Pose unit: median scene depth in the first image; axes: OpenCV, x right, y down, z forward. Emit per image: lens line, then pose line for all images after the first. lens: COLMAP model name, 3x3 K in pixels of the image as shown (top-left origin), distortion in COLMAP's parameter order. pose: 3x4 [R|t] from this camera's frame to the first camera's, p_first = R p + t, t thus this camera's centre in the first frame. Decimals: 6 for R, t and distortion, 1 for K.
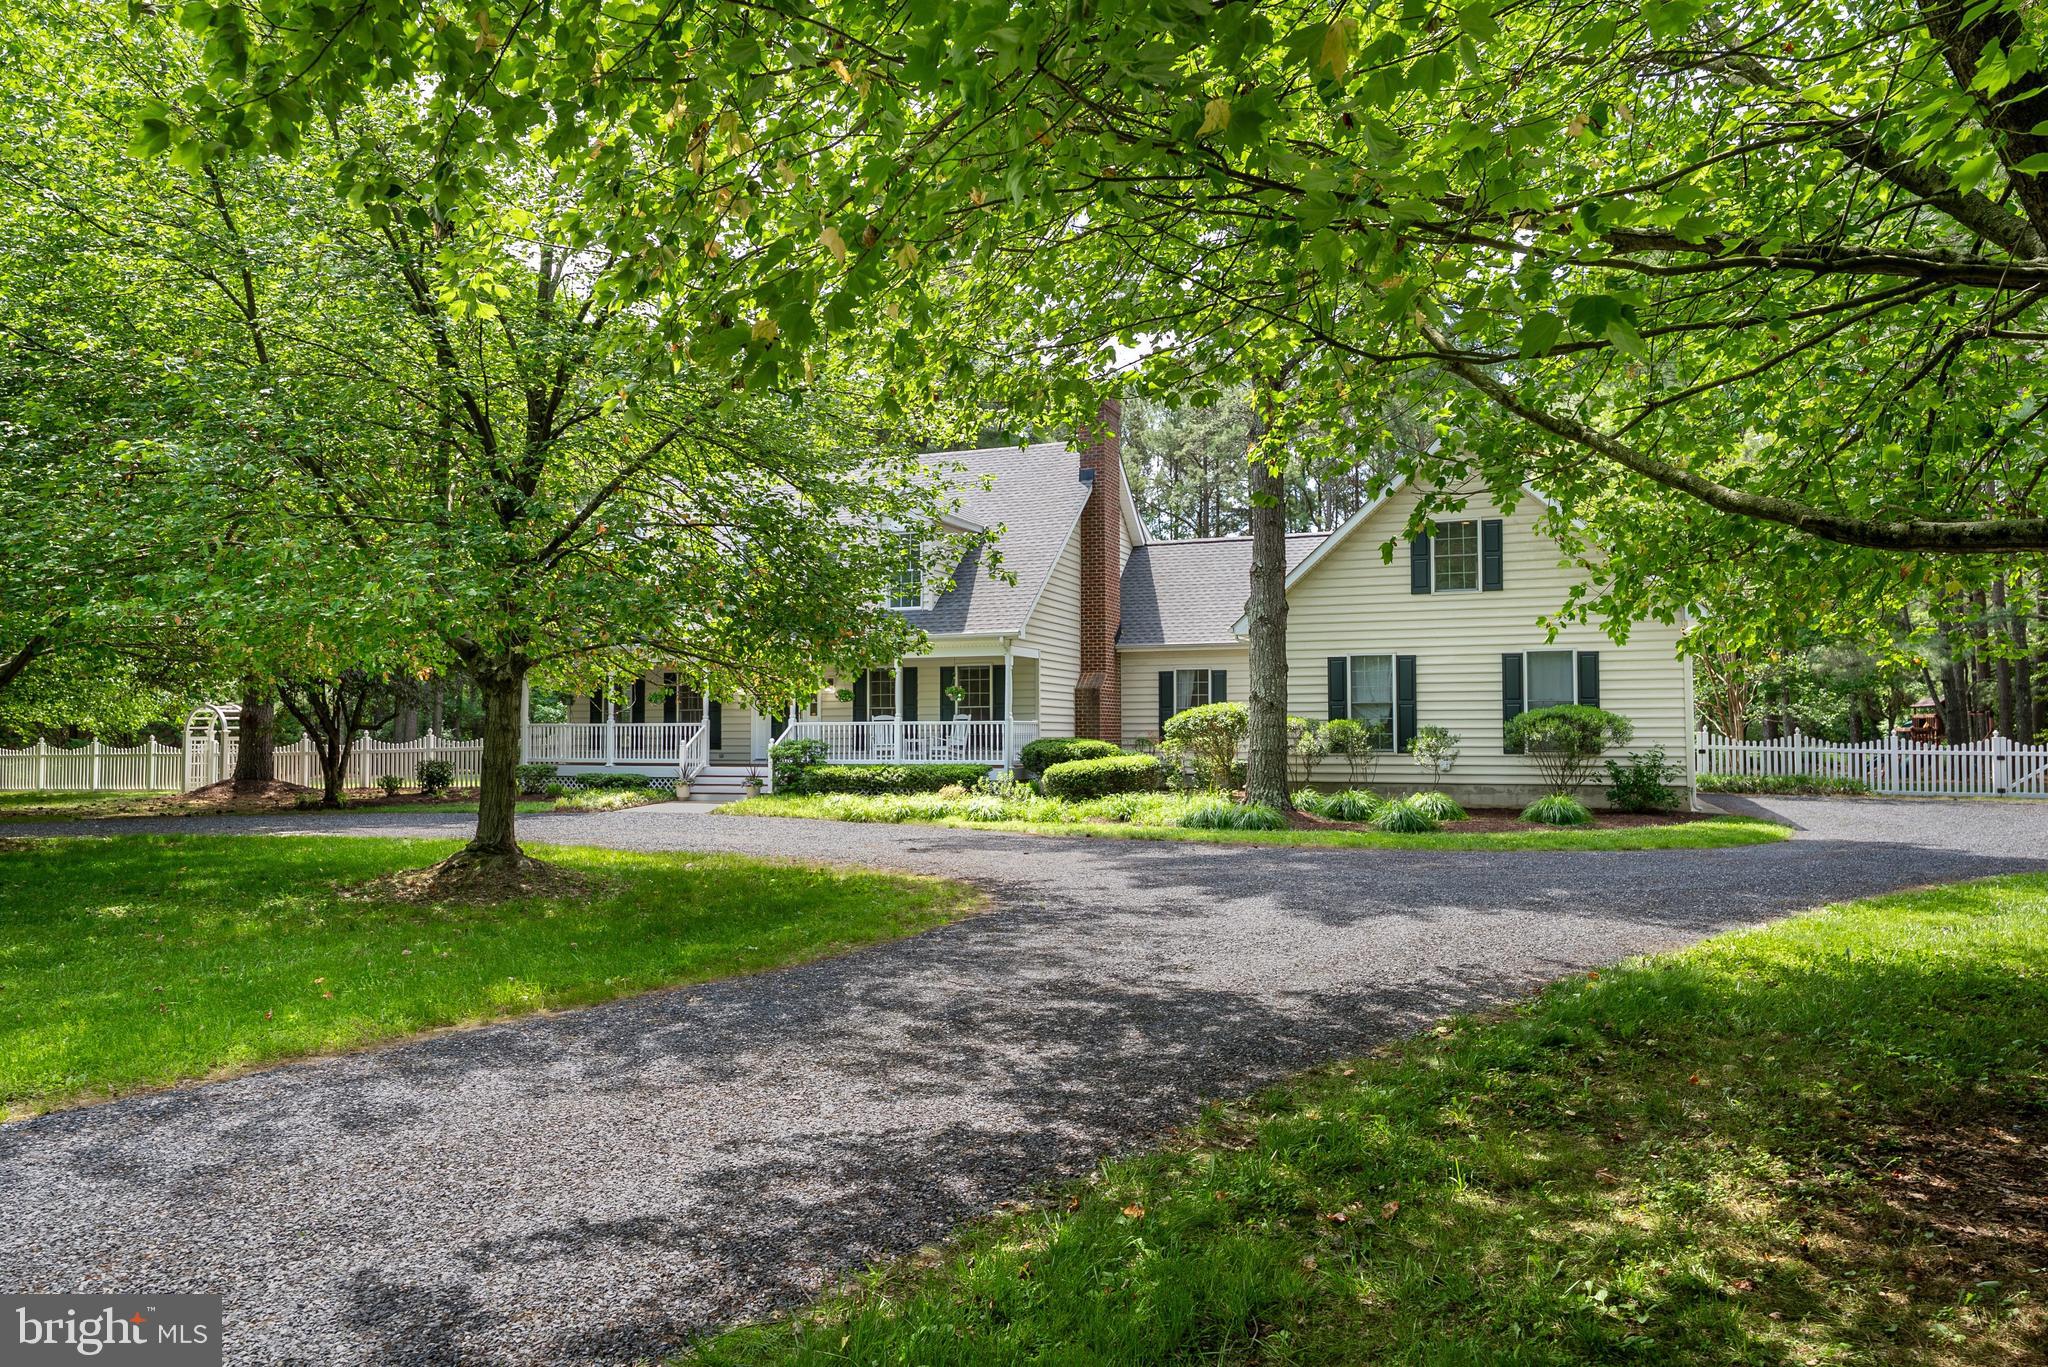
lens RADIAL K [[1345.9, 0, 1024.0], [0, 1345.9, 683.5], [0, 0, 1]] dist [0.021832, 0.001151]
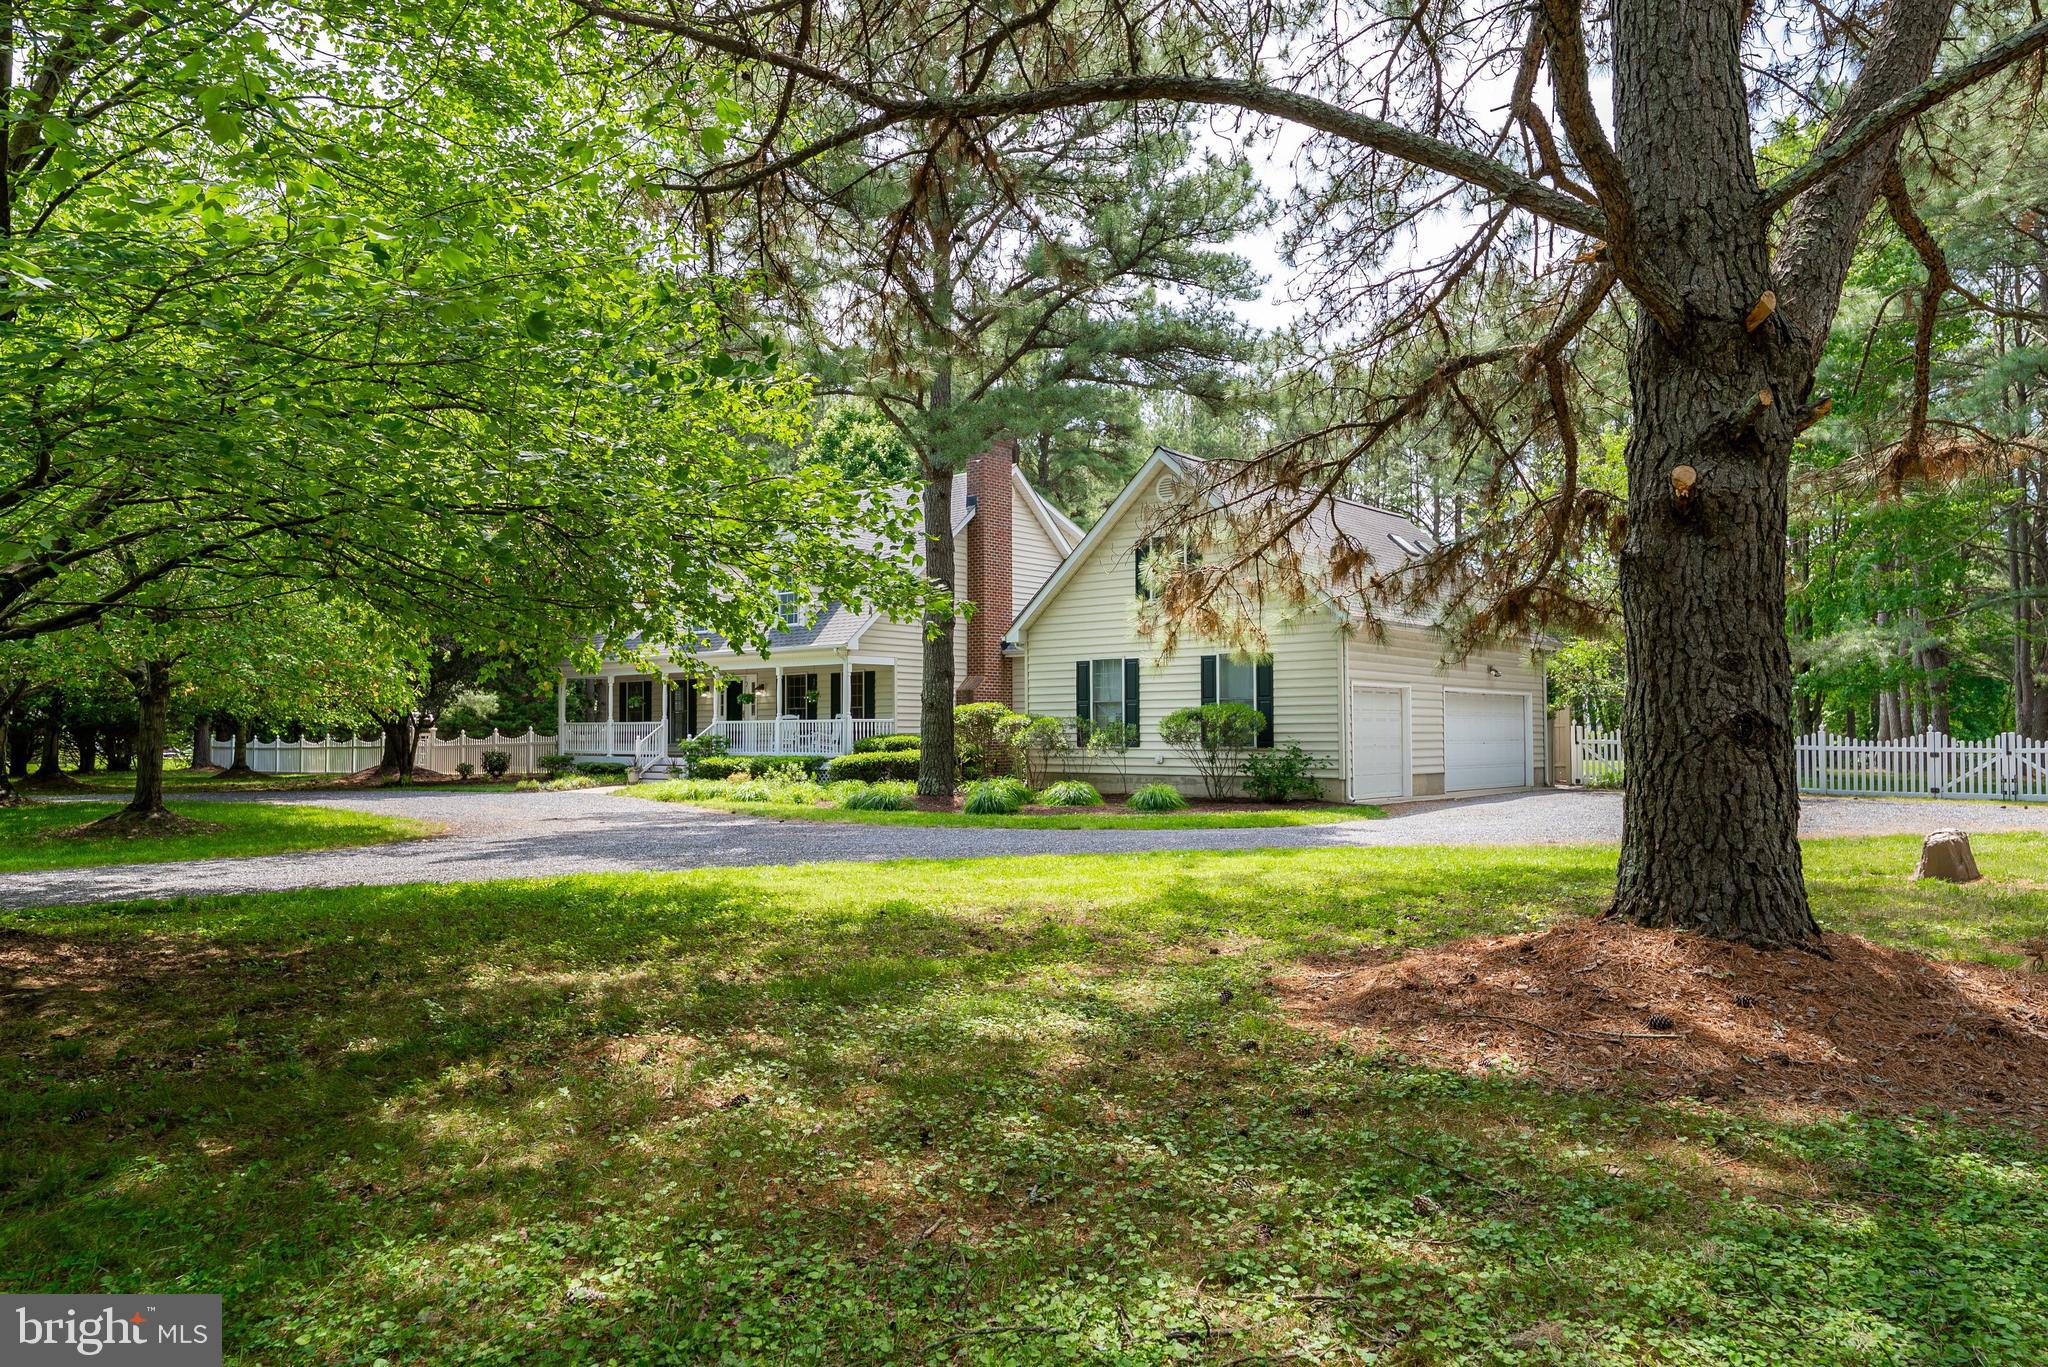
lens RADIAL K [[1345.9, 0, 1024.0], [0, 1345.9, 683.5], [0, 0, 1]] dist [0.021832, 0.001151]
pose [[0.948873, -0.011936, -0.315433, 0.453069], [0.013159, 0.999912, 0.001750, -0.003094], [0.315384, -0.005811, 0.948946, -0.061737]]
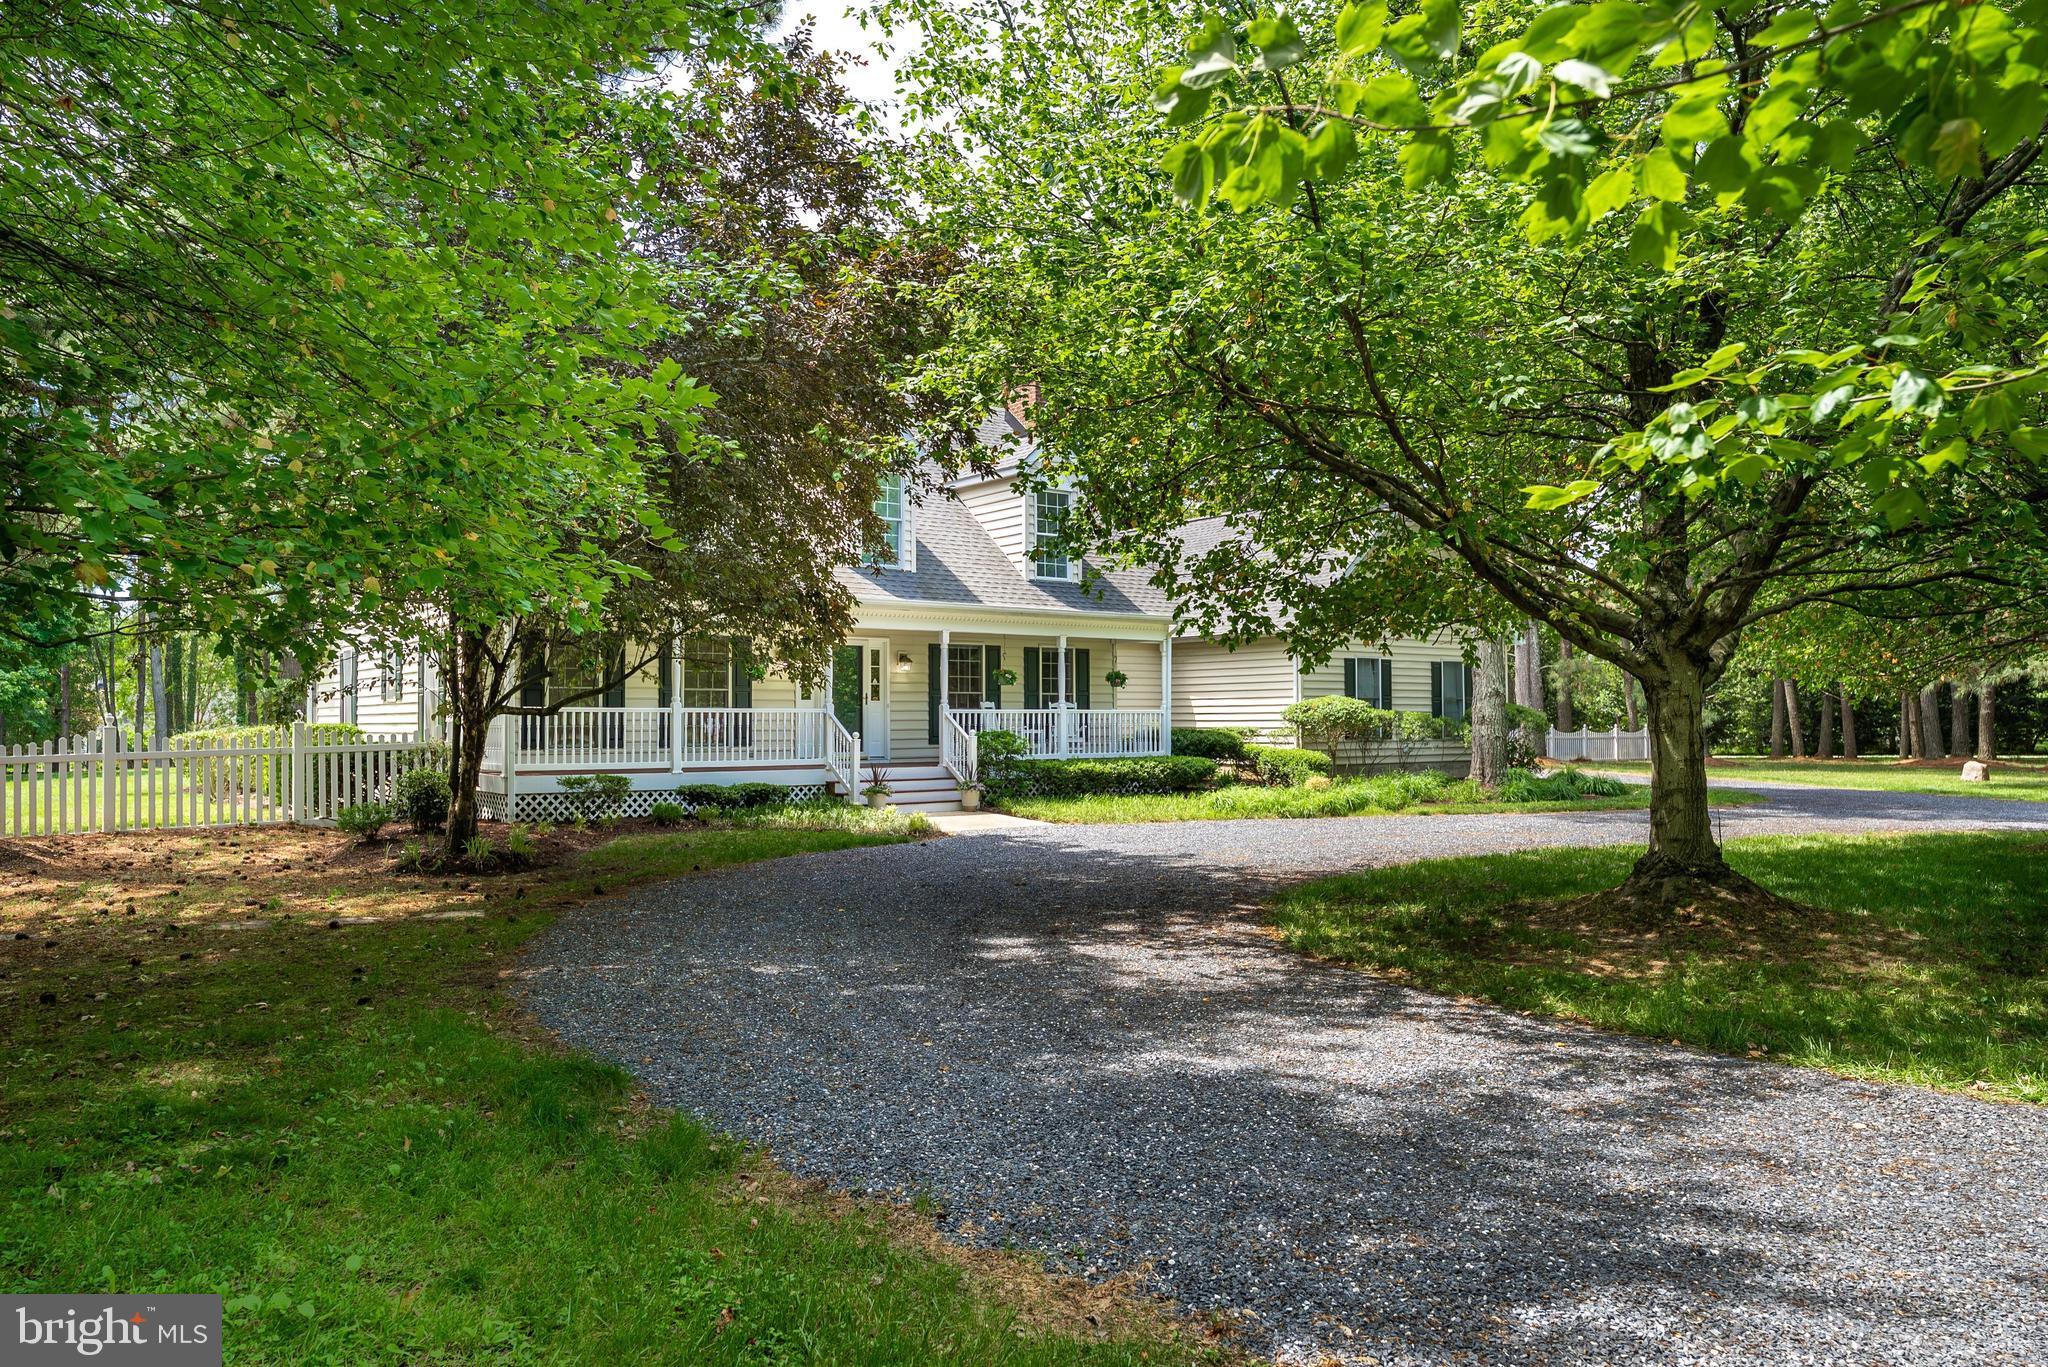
lens RADIAL K [[1345.9, 0, 1024.0], [0, 1345.9, 683.5], [0, 0, 1]] dist [0.021832, 0.001151]
pose [[0.535745, 0.027015, 0.843947, -0.769043], [-0.030678, 0.999451, -0.012518, 0.021238], [-0.843822, -0.019184, 0.536280, 0.512044]]
